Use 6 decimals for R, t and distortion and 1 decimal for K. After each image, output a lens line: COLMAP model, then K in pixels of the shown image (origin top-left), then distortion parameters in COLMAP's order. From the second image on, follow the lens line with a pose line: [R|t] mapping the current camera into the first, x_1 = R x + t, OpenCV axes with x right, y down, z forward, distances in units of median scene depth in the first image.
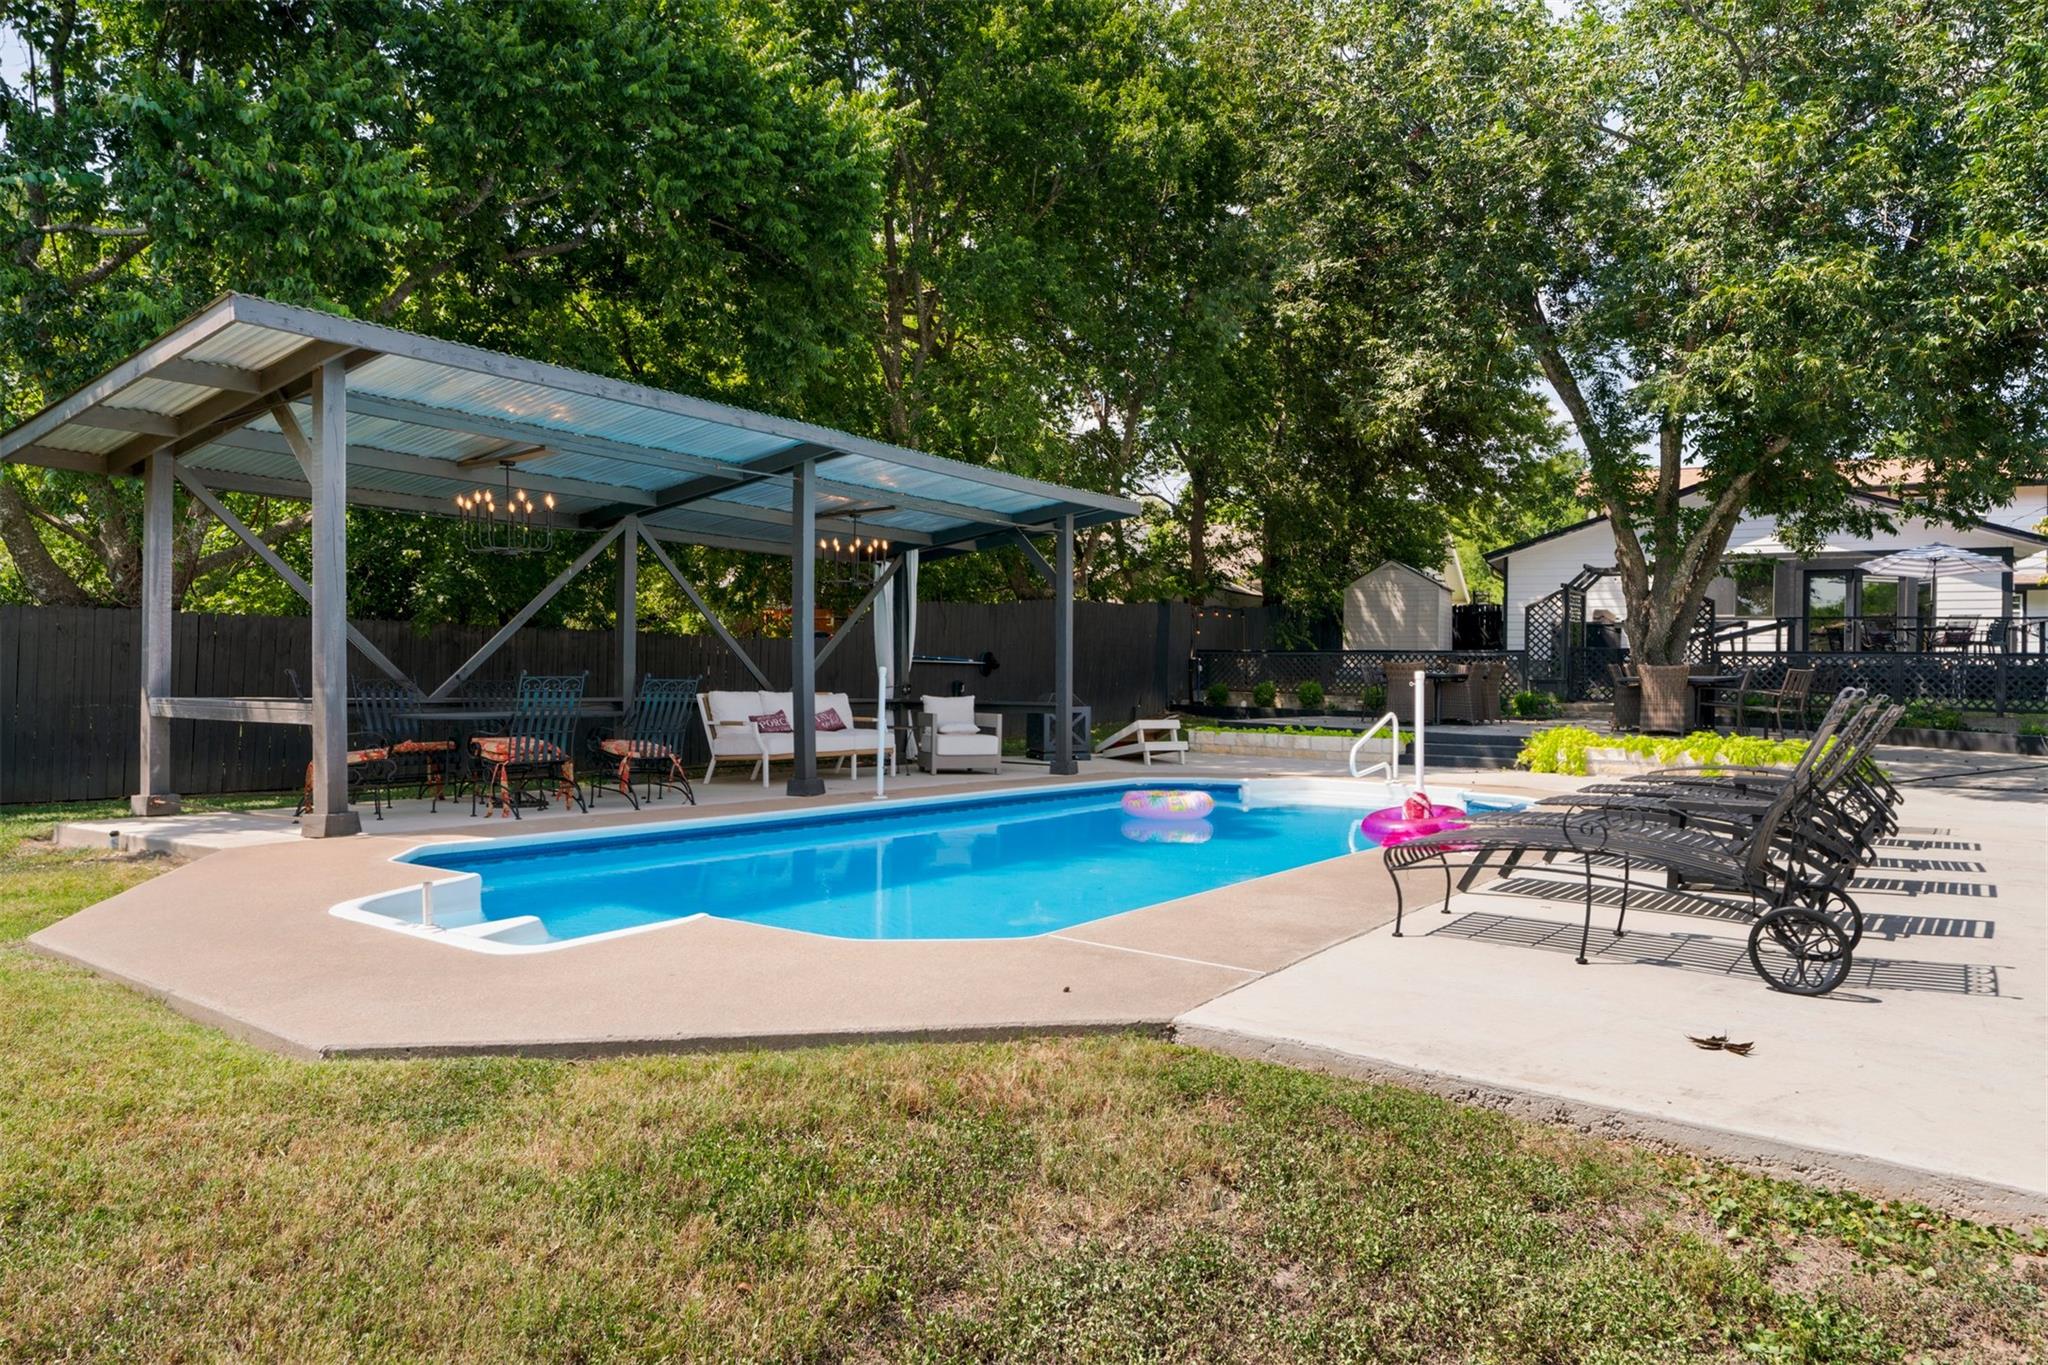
lens RADIAL K [[1324.6, 0, 1023.8], [0, 1324.6, 685.4], [0, 0, 1]] dist [-0.004515, 0.000110]
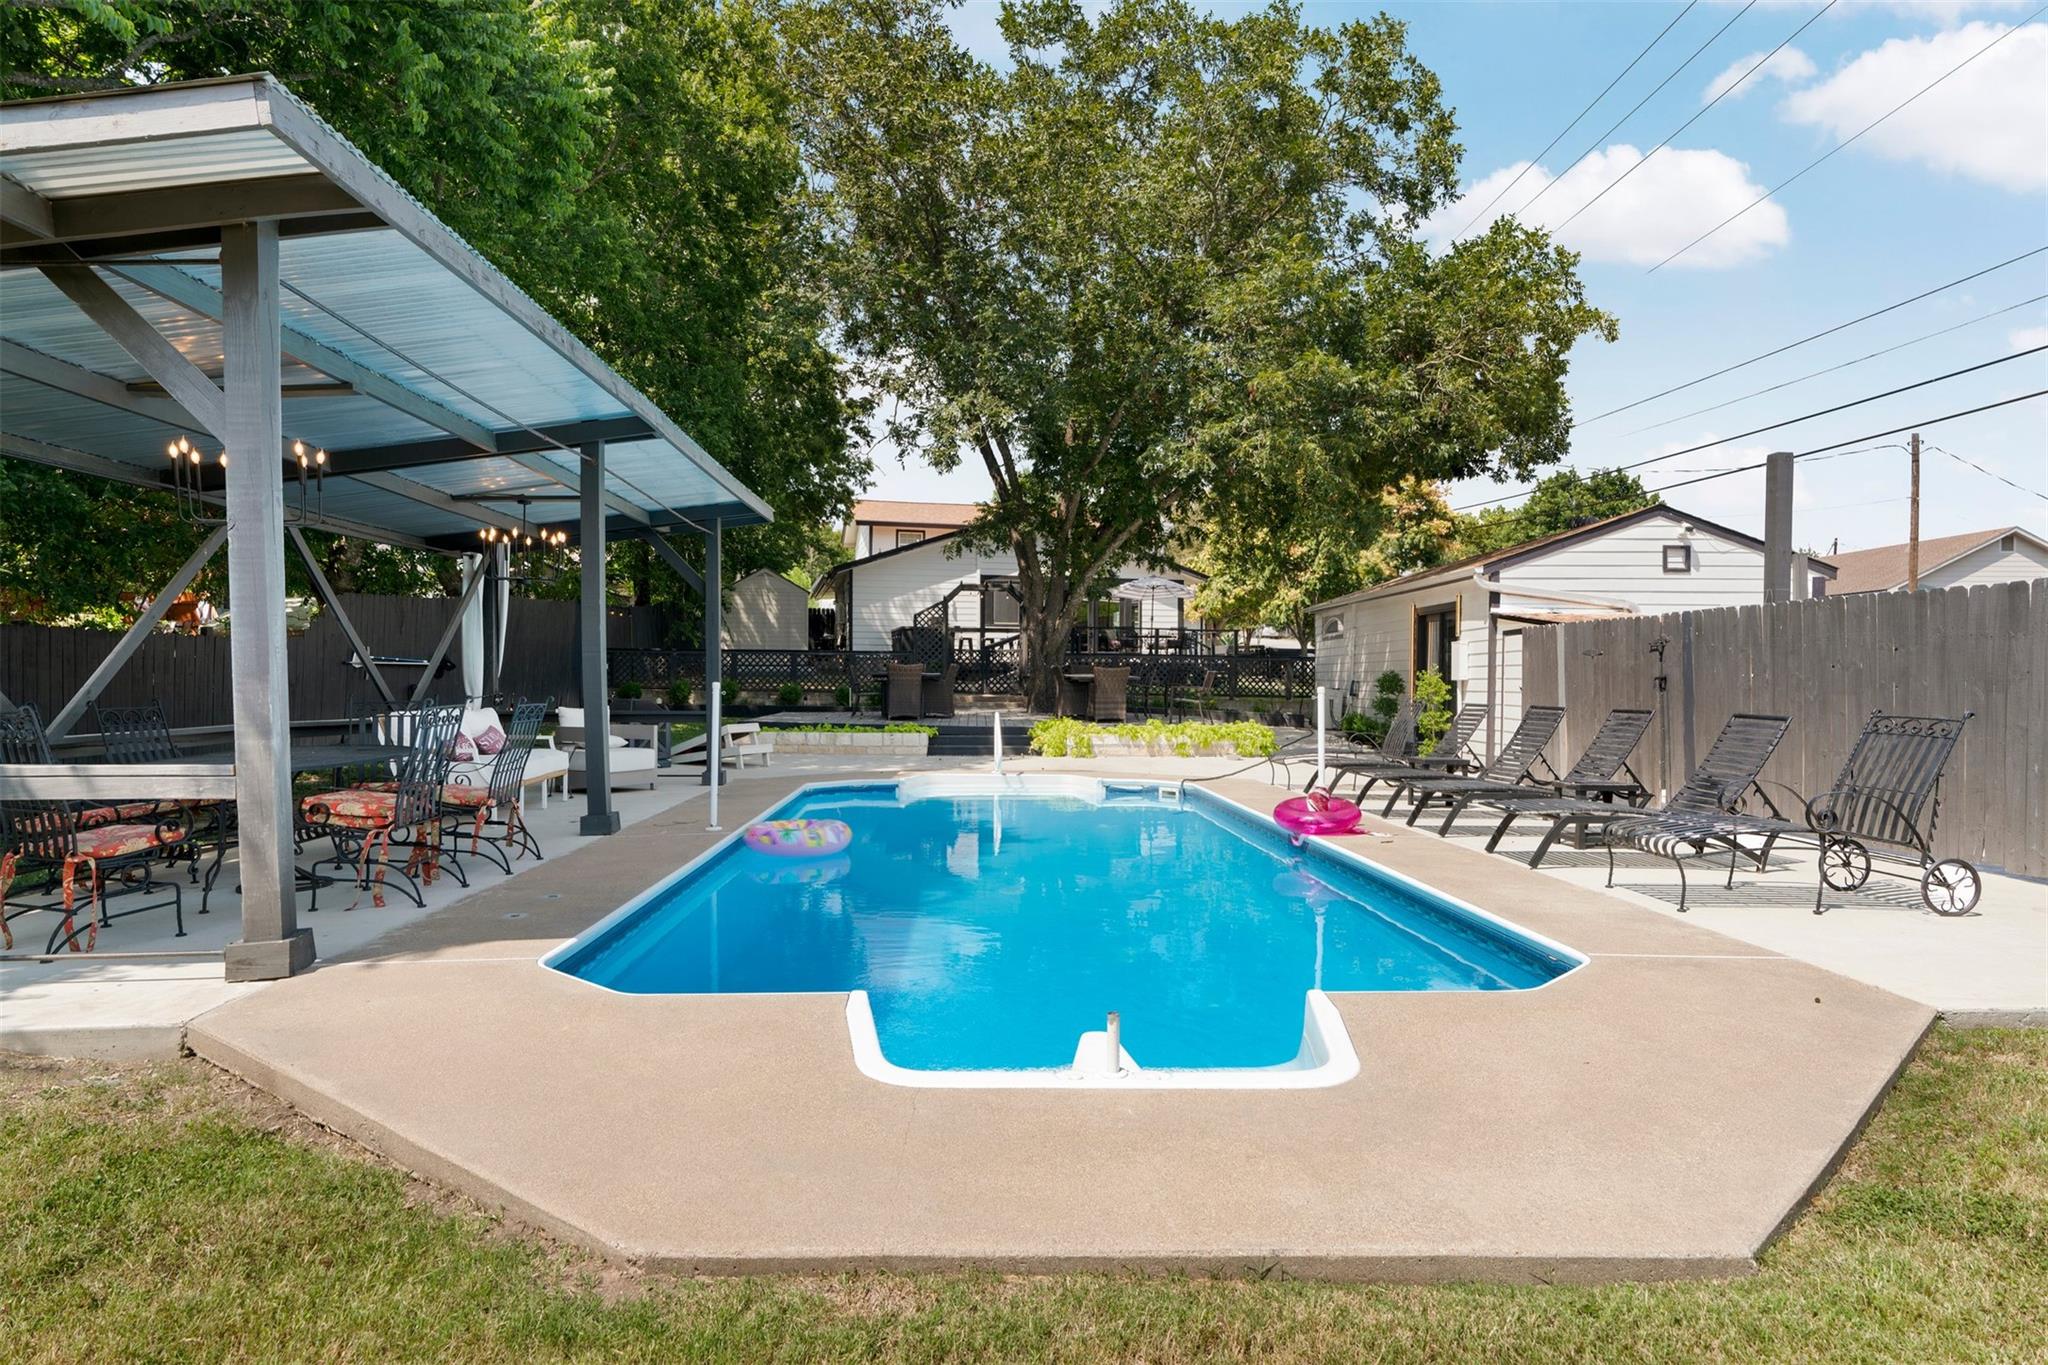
lens RADIAL K [[1168.3, 0, 1023.9], [0, 1168.3, 677.5], [0, 0, 1]] dist [-0.005014, -0.000046]
pose [[0.792719, -0.010922, 0.609489, -0.311669], [0.009326, 0.999940, 0.005789, -0.014407], [-0.609515, 0.001095, 0.792774, 0.185703]]
